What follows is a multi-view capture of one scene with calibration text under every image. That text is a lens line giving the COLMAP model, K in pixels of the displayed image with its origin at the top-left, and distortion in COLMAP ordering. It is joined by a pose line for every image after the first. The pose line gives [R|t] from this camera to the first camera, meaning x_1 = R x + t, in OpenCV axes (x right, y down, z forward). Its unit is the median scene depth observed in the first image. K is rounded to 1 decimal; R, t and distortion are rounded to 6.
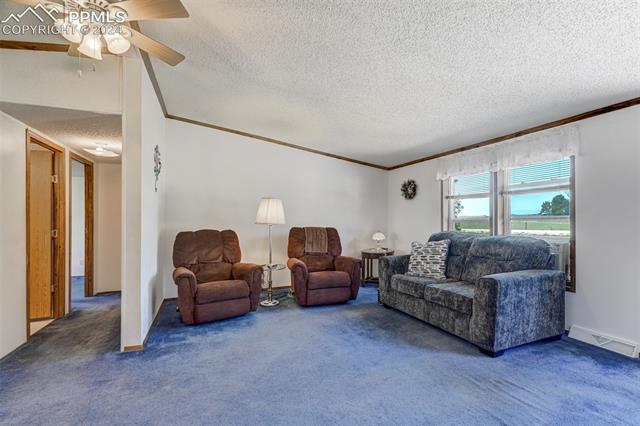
lens RADIAL K [[287.4, 0, 319.1], [0, 287.4, 218.9], [0, 0, 1]] dist [-0.000708, -0.000111]
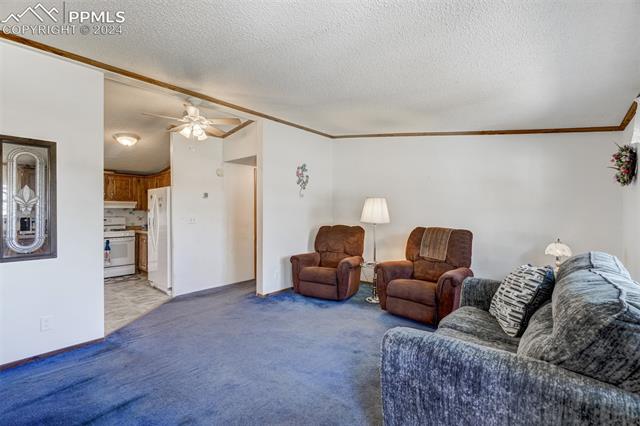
lens RADIAL K [[286.0, 0, 320.0], [0, 286.0, 213.0], [0, 0, 1]] dist [0.012326, 0.000162]
pose [[0.466220, 0.008685, -0.884626, 0.658882], [-0.002028, 0.999960, 0.008748, -0.025209], [0.884666, -0.002284, 0.466219, 0.369648]]
